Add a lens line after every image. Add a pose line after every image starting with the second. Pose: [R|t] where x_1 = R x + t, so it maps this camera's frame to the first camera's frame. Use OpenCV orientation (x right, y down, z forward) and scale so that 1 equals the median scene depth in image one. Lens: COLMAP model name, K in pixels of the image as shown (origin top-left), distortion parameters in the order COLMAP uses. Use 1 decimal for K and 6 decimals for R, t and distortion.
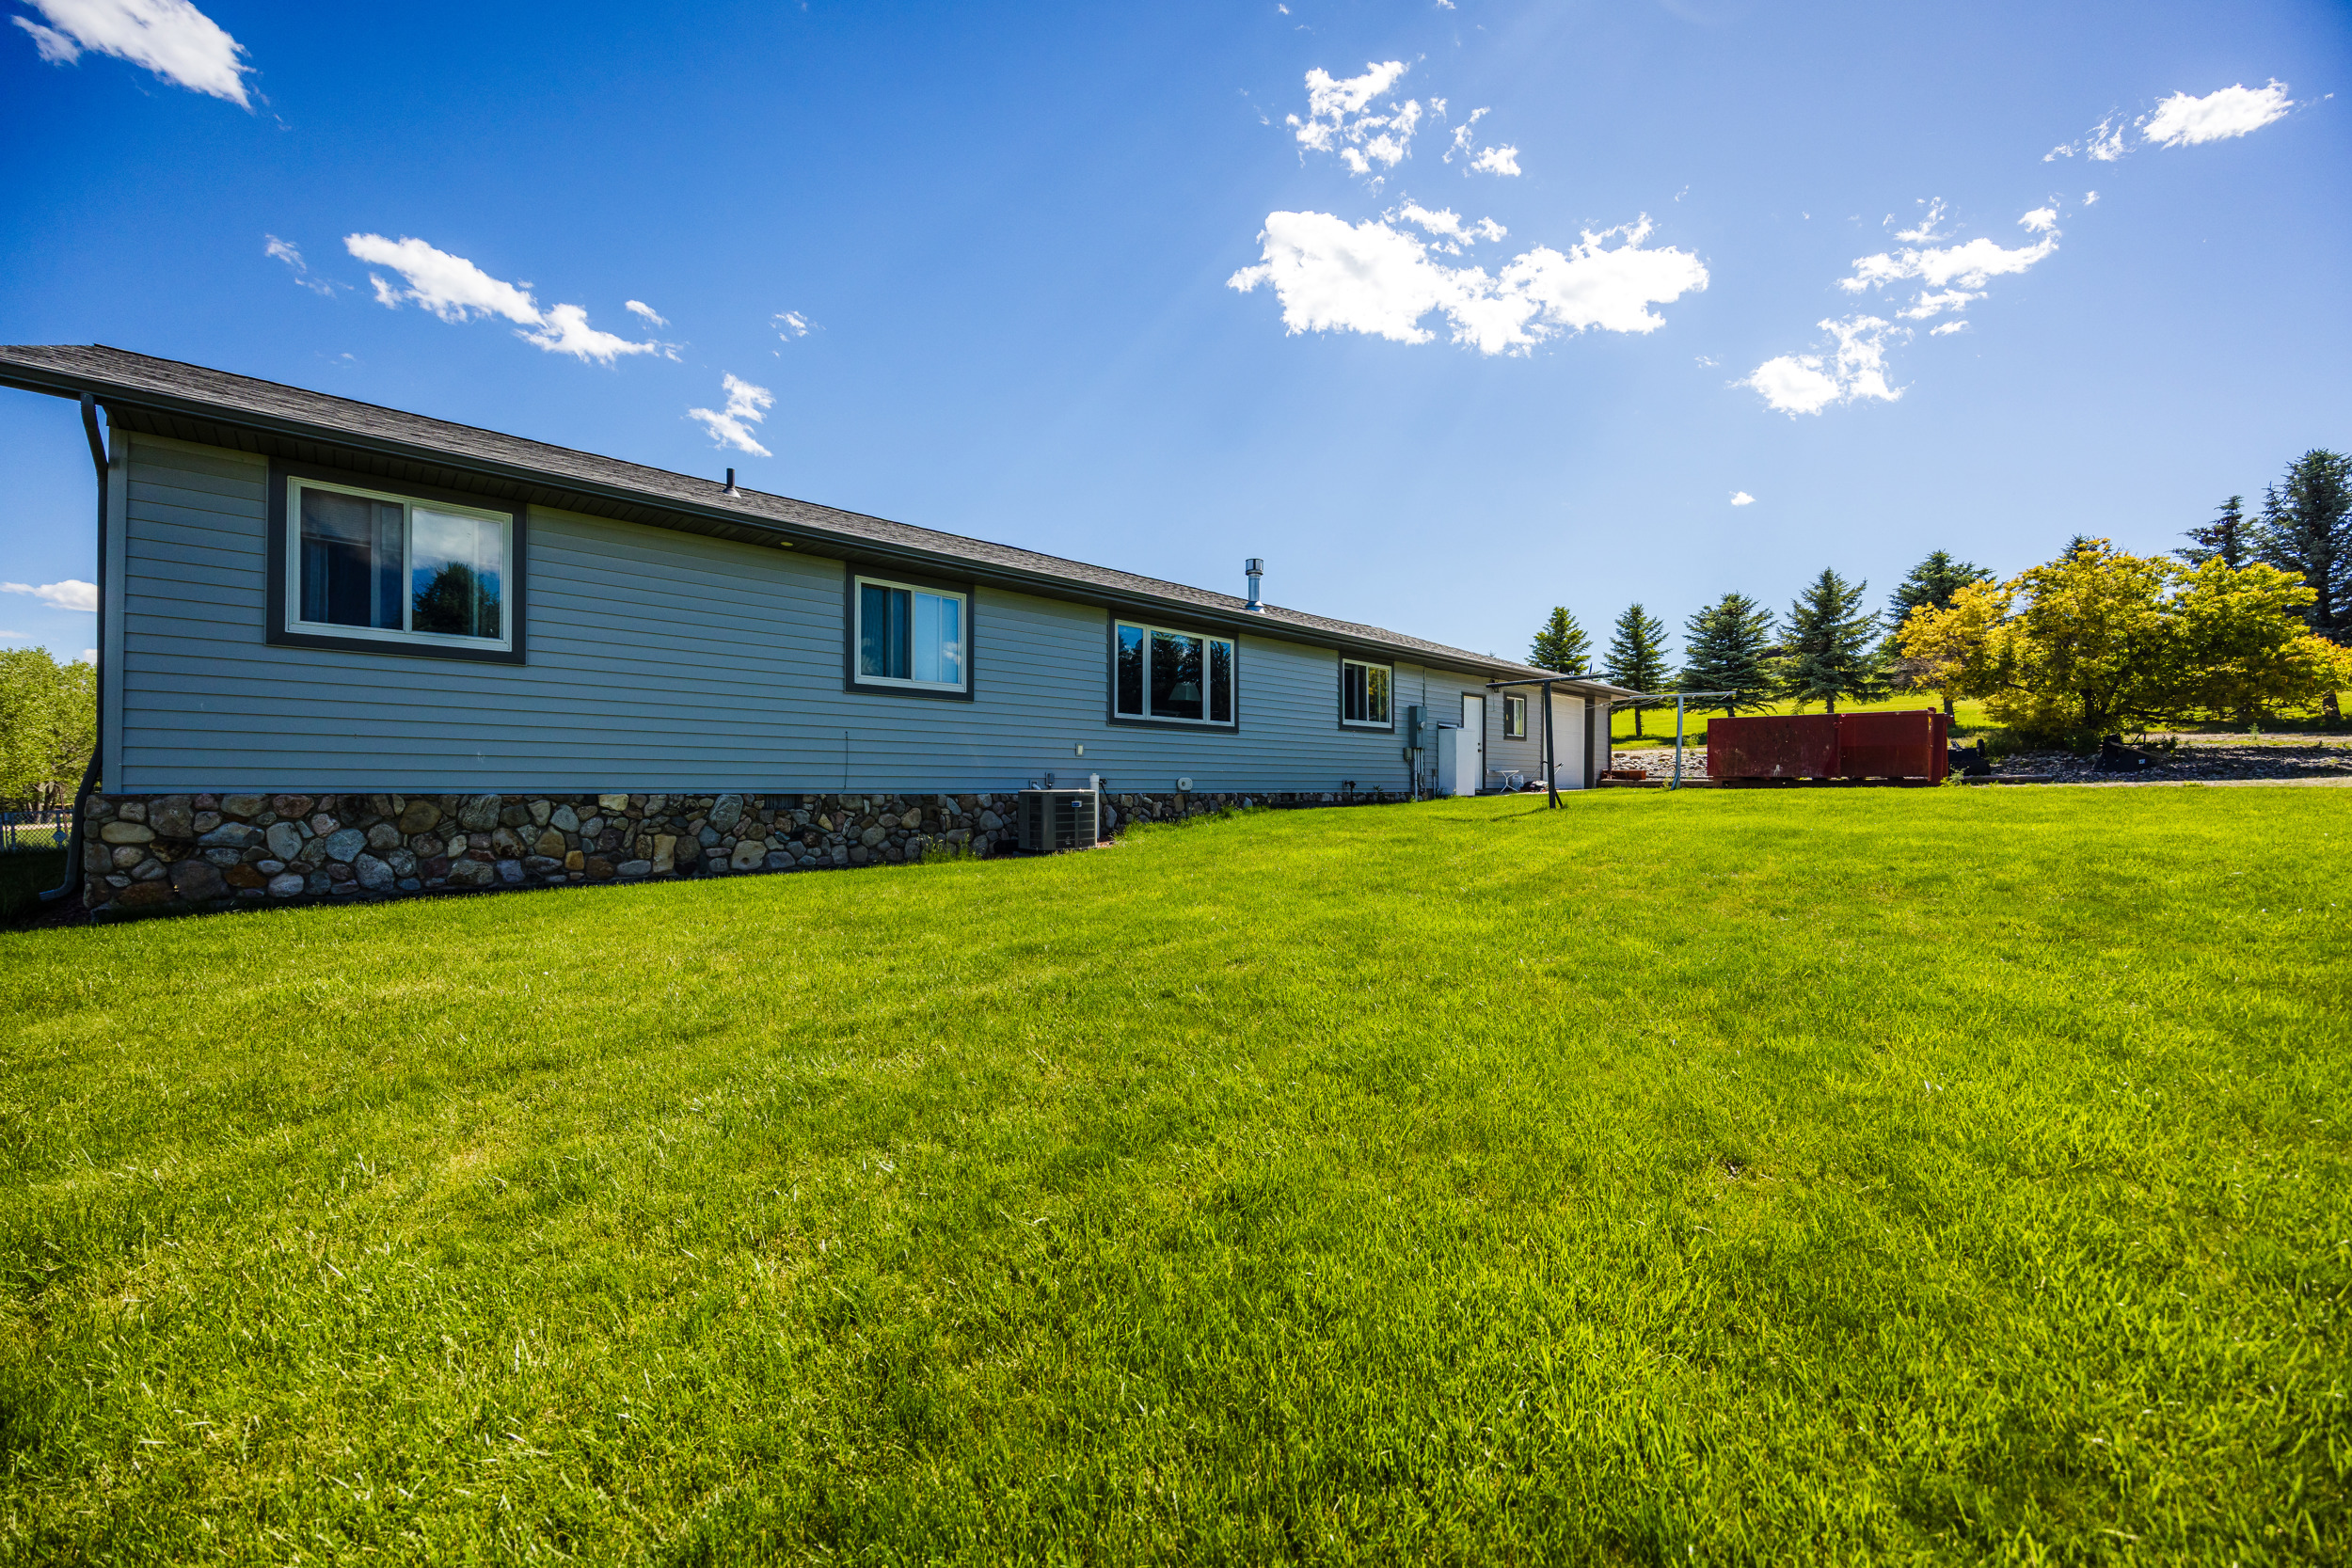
lens RADIAL K [[883.2, 0, 1175.4], [0, 883.2, 791.4], [0, 0, 1]] dist [0.000576, 0.000047]
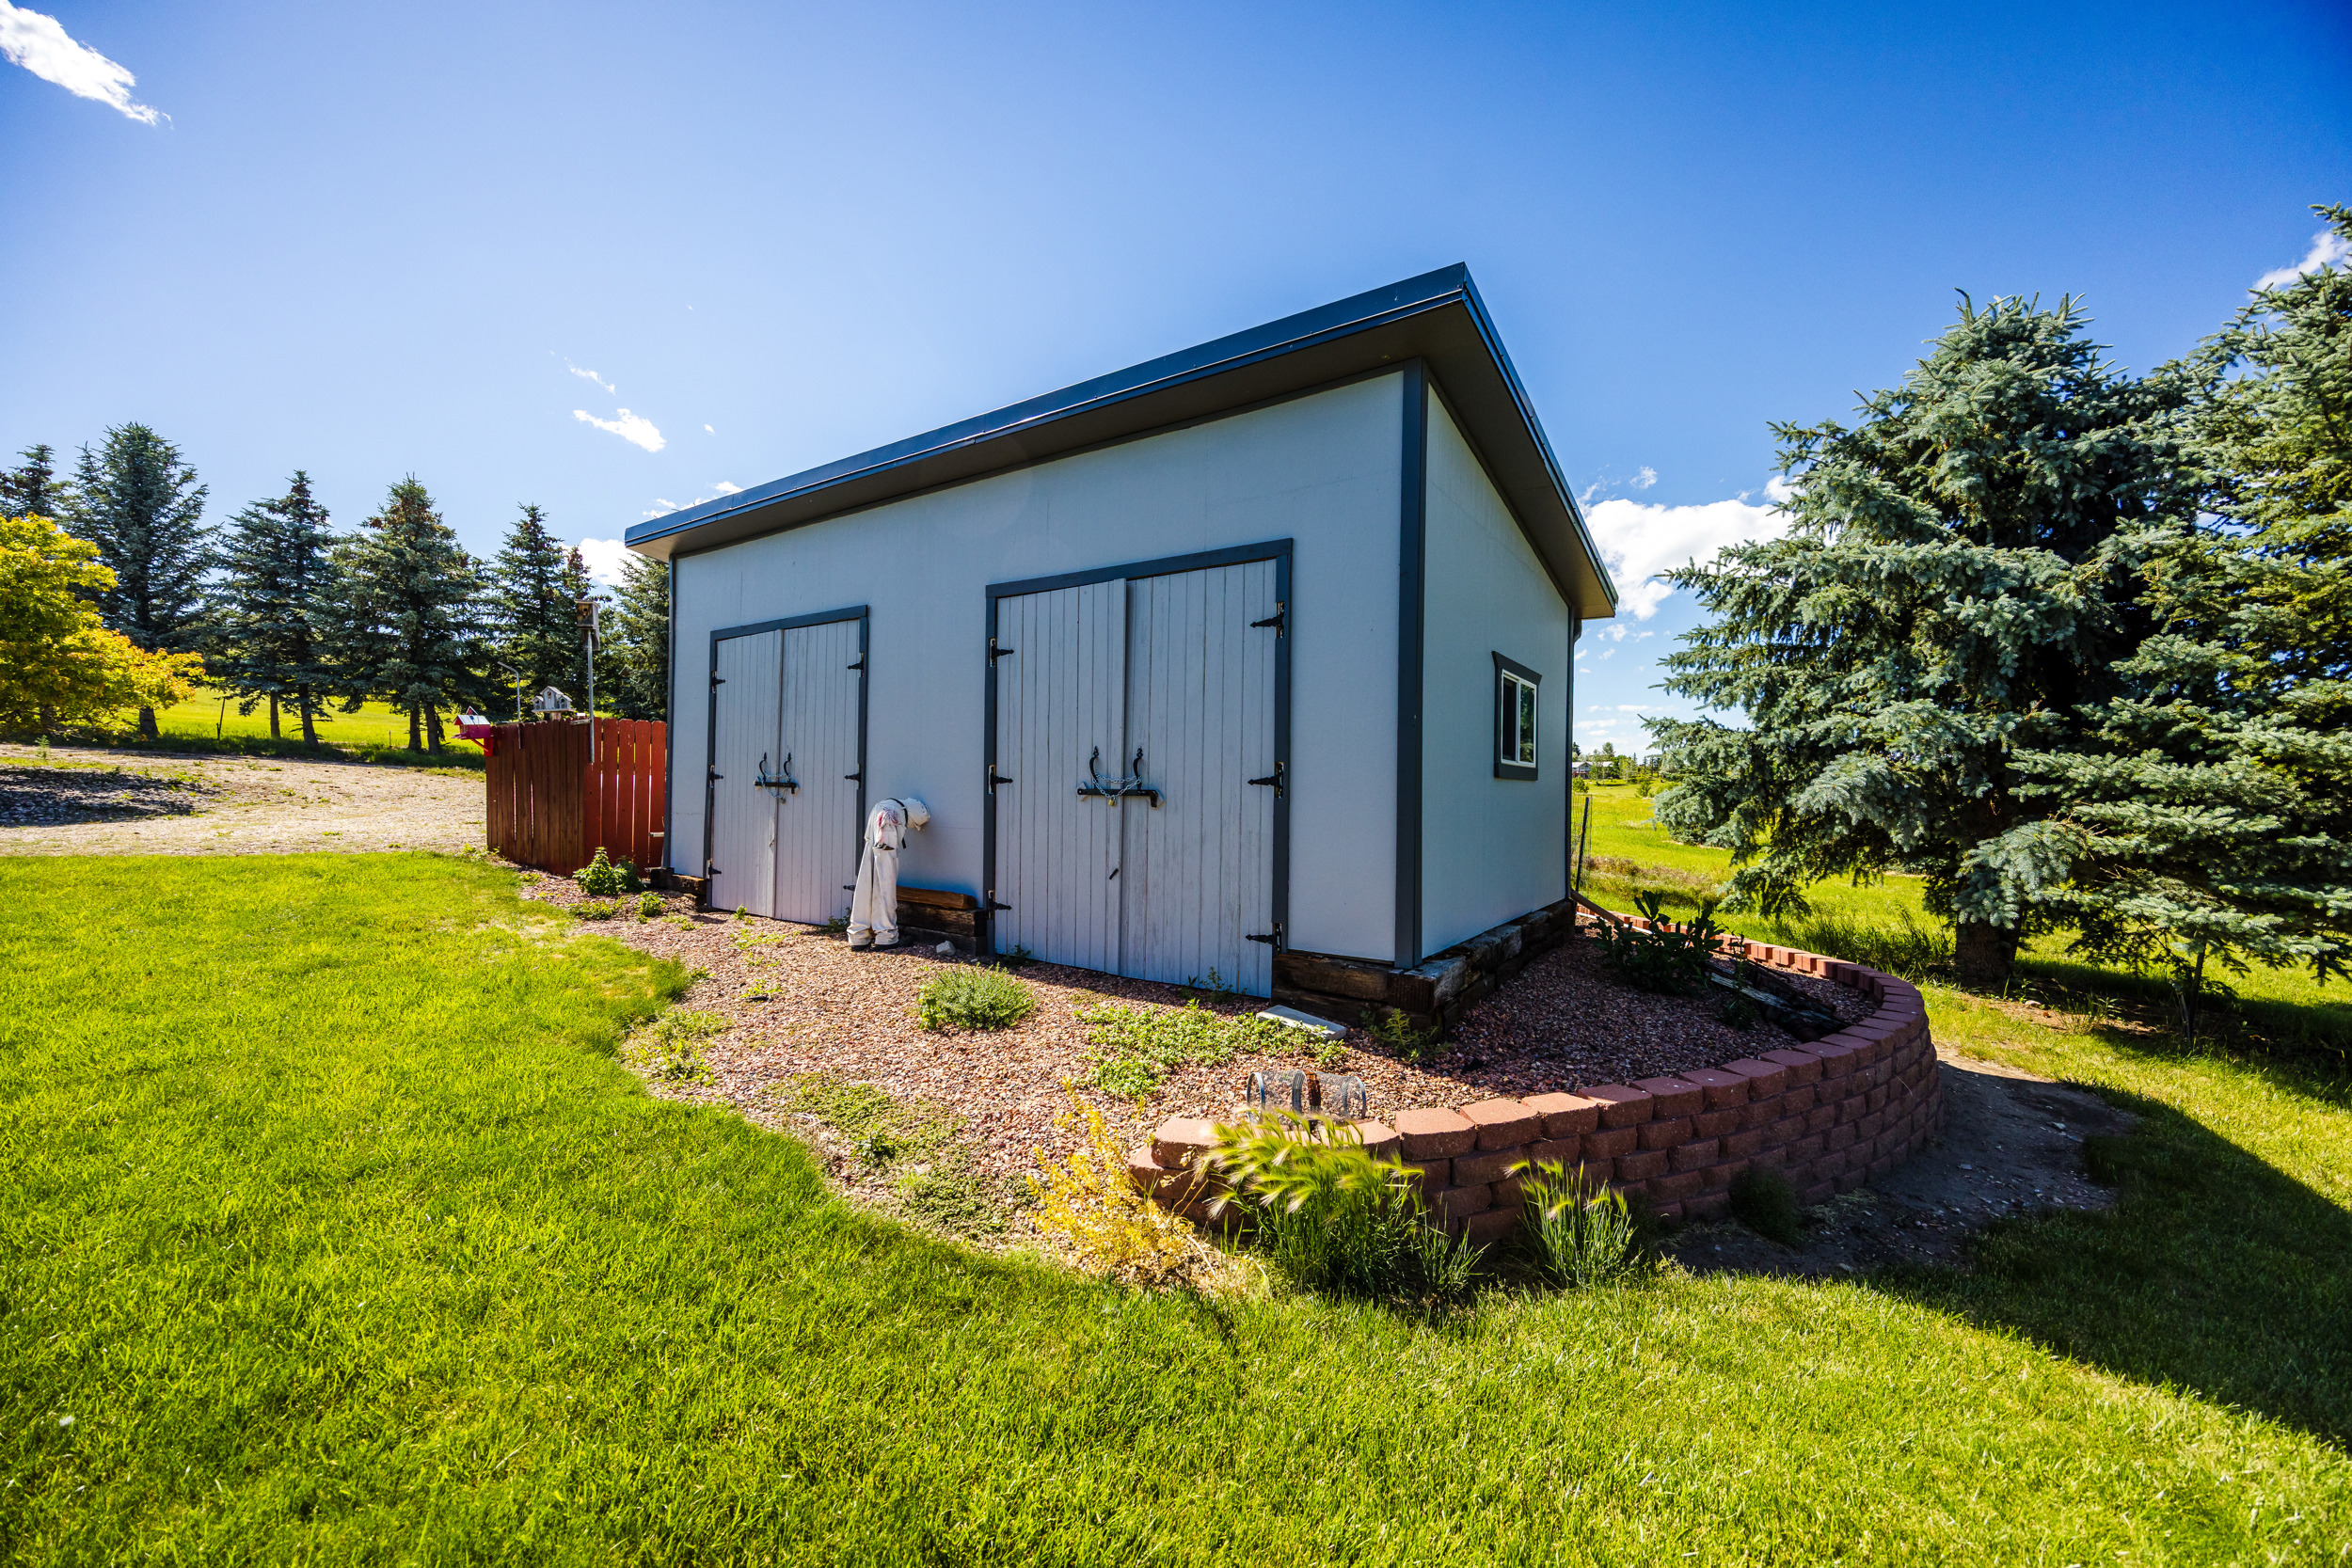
lens RADIAL K [[883.2, 0, 1175.4], [0, 883.2, 791.4], [0, 0, 1]] dist [0.000576, 0.000047]
pose [[-0.190437, 0.011909, 0.981627, 0.241987], [-0.008749, 0.999866, -0.013827, -0.022782], [-0.981660, -0.011221, -0.190307, 0.158929]]
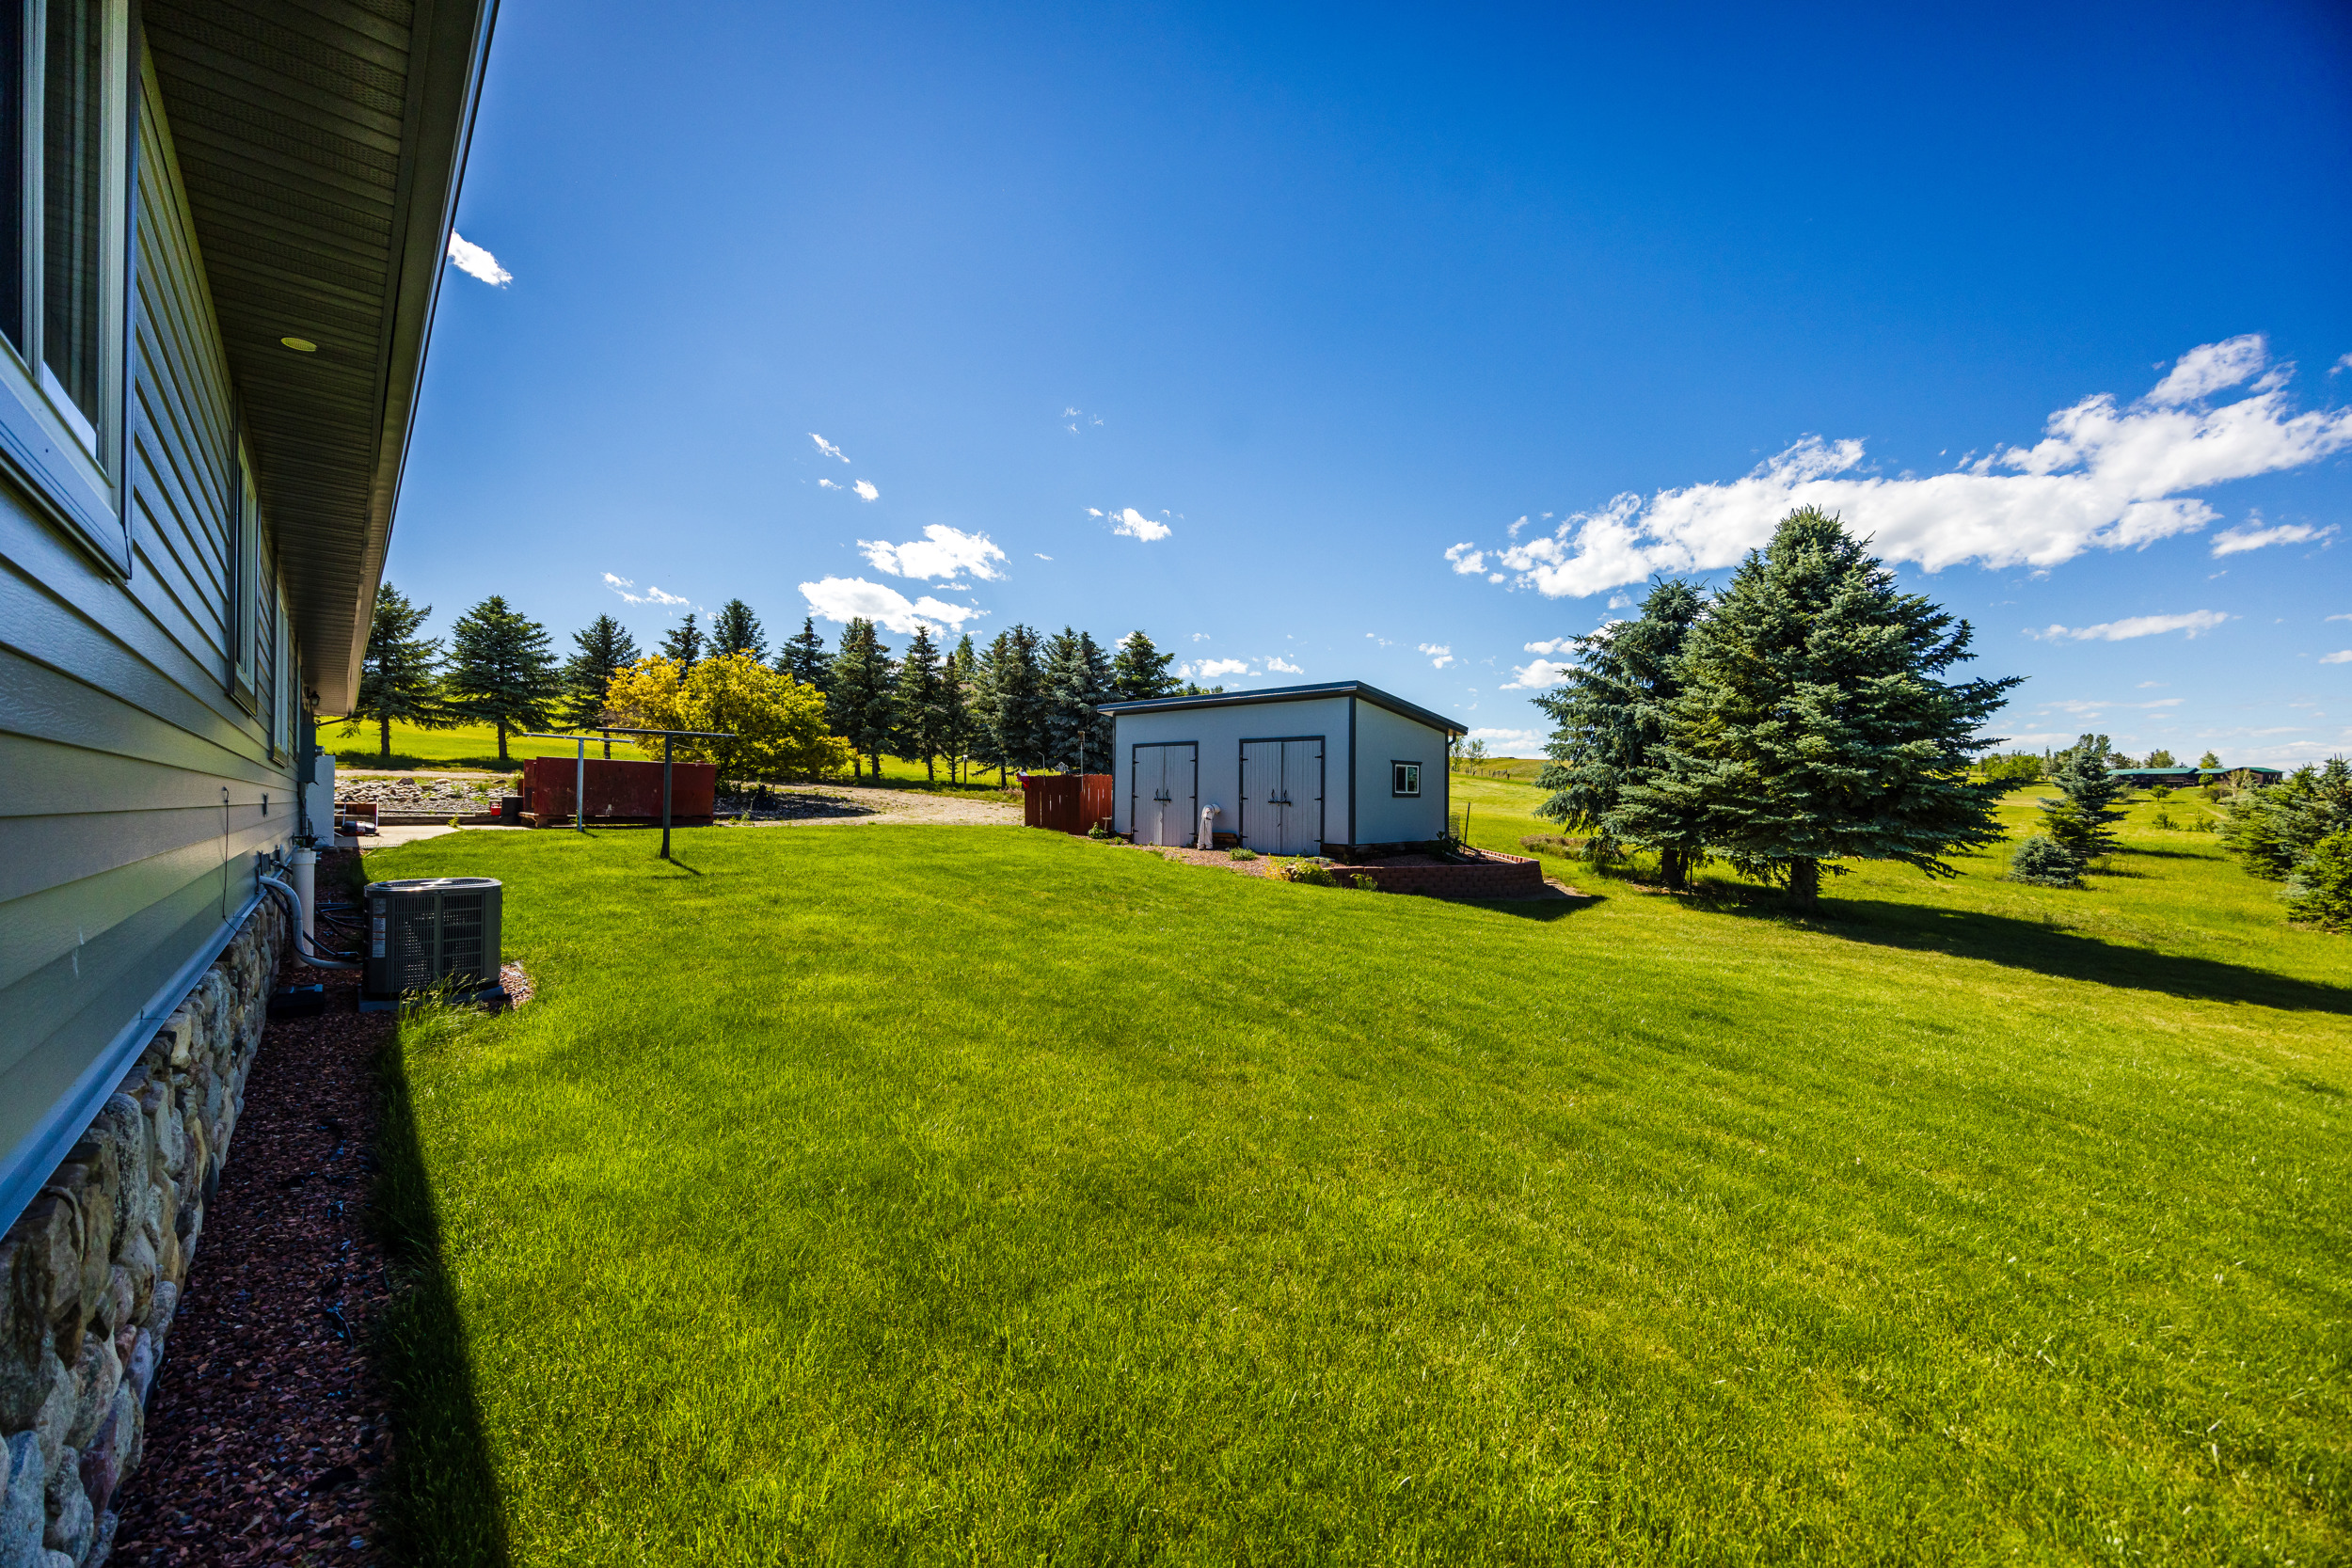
lens RADIAL K [[883.2, 0, 1175.4], [0, 883.2, 791.4], [0, 0, 1]] dist [0.000576, 0.000047]
pose [[-0.002624, 0.016716, 0.999857, -0.275590], [-0.003213, 0.999855, -0.016725, -0.021628], [-0.999991, -0.003256, -0.002570, 0.220050]]
